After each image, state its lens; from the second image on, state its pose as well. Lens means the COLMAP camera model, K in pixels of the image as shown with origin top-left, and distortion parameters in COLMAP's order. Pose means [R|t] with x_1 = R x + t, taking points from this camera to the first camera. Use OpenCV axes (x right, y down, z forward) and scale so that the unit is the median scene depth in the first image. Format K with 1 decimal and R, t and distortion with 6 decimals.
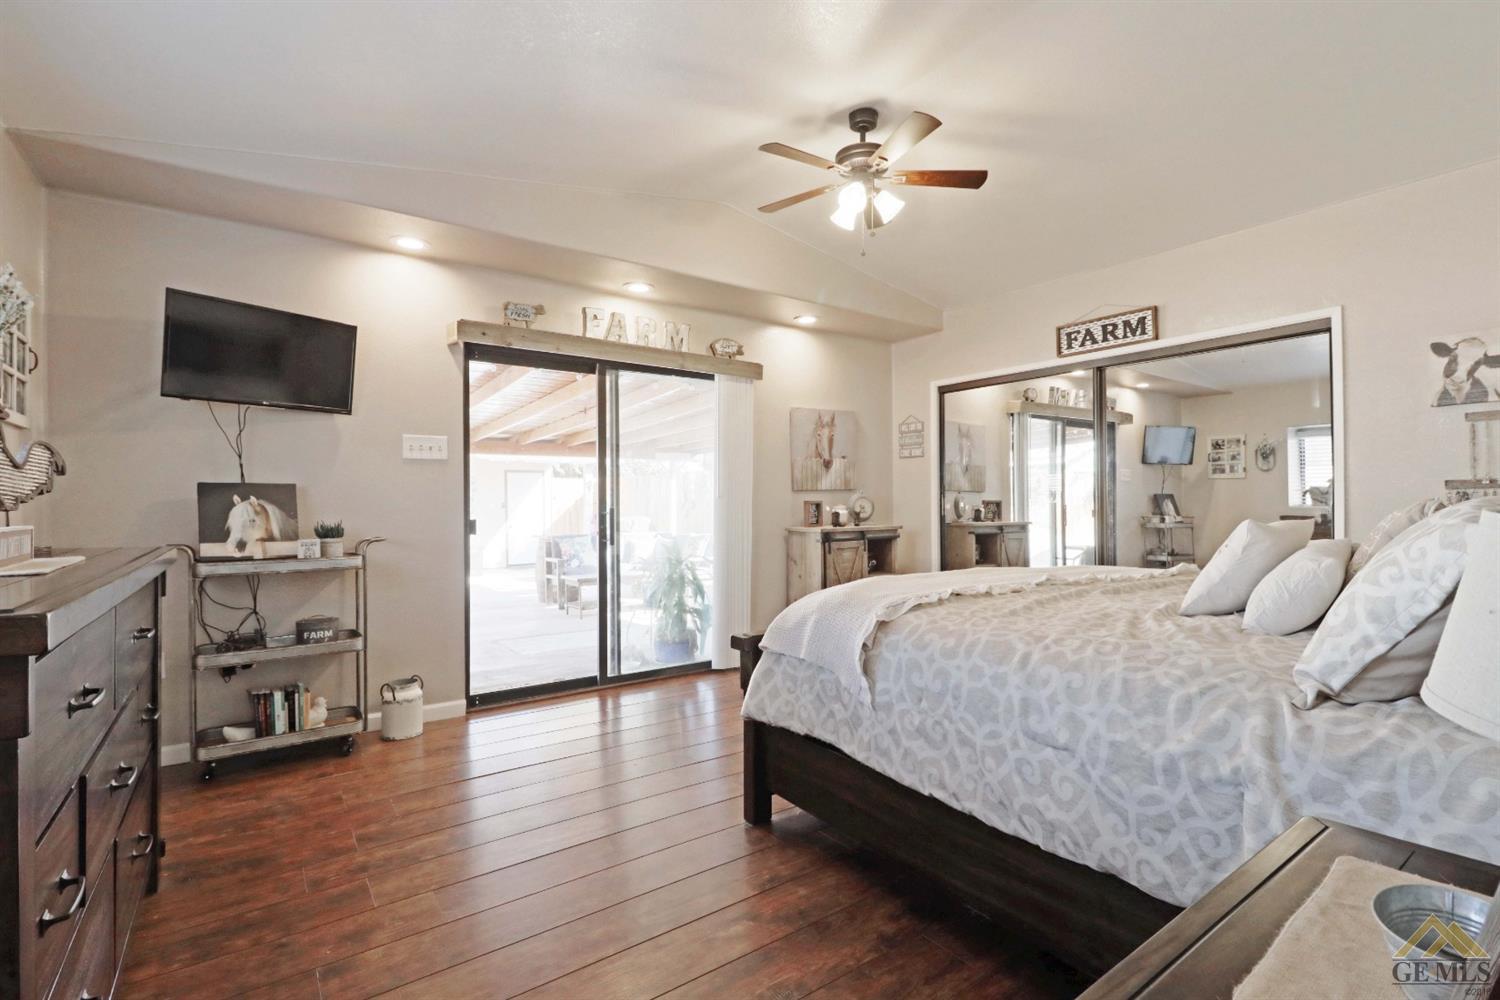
lens RADIAL K [[689.9, 0, 750.0], [0, 689.9, 500.0], [0, 0, 1]] dist [-0.000460, -0.000080]
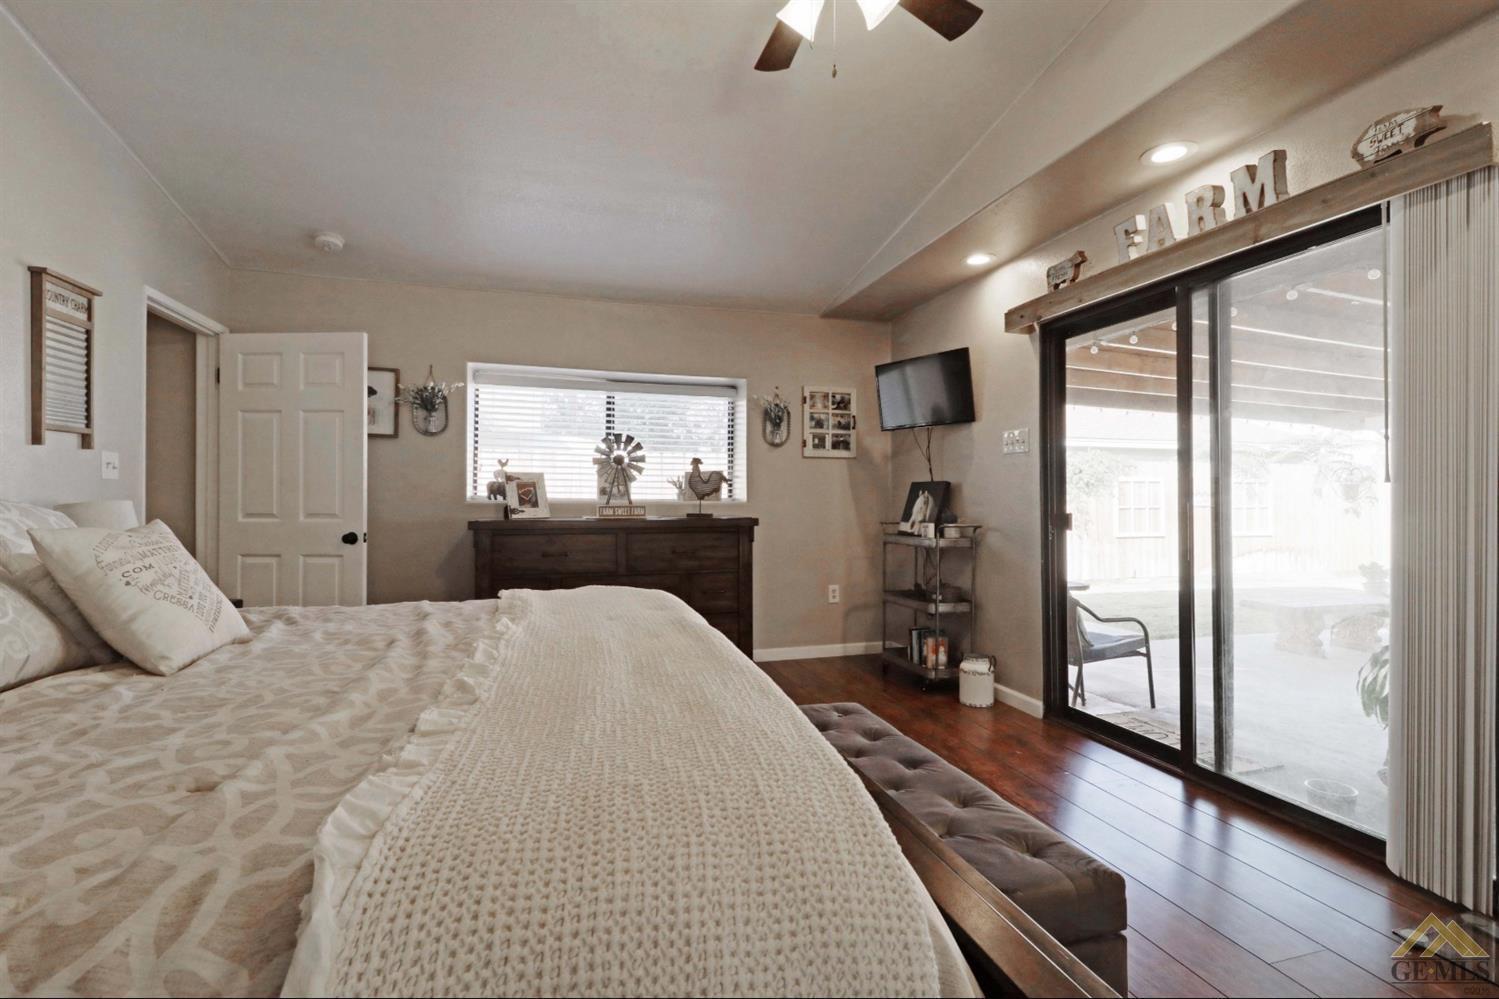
lens RADIAL K [[659.7, 0, 749.5], [0, 659.7, 499.5], [0, 0, 1]] dist [0.000155, 0.000115]
pose [[-0.279901, 0.006651, -0.960006, 0.511031], [0.005612, 0.999970, 0.005291, 0.002281], [0.960012, -0.003906, -0.279930, 0.778460]]
